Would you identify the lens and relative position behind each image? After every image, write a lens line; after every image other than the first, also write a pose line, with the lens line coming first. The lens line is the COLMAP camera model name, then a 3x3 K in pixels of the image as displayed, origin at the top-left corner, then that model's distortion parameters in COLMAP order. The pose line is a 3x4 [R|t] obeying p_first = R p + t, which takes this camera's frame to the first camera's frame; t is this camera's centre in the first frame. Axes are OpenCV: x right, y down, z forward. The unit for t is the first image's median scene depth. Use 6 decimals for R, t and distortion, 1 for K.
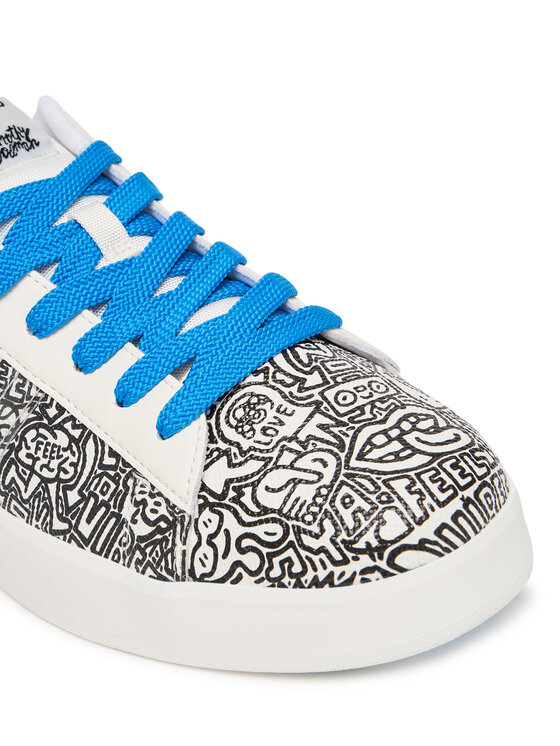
lens RADIAL K [[1099.7, 0, 280.0], [0, 1099.7, 373.0], [0, 0, 1]] dist [0.118198, -0.038575]
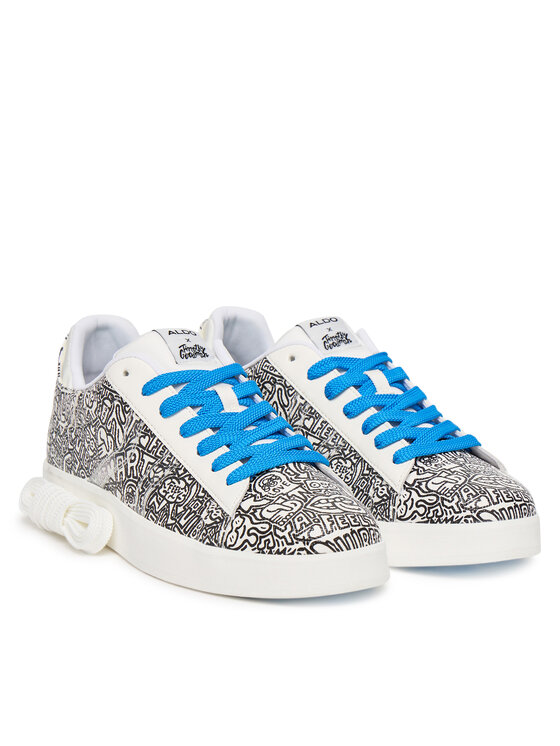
lens RADIAL K [[2194.3, 0, 280.0], [0, 2194.3, 373.0], [0, 0, 1]] dist [-0.001898, -0.083282]
pose [[0.962357, 0.191220, -0.193142, 0.783479], [-0.243314, 0.922800, -0.298728, 1.123164], [0.121108, 0.334477, 0.934590, -3.086440]]
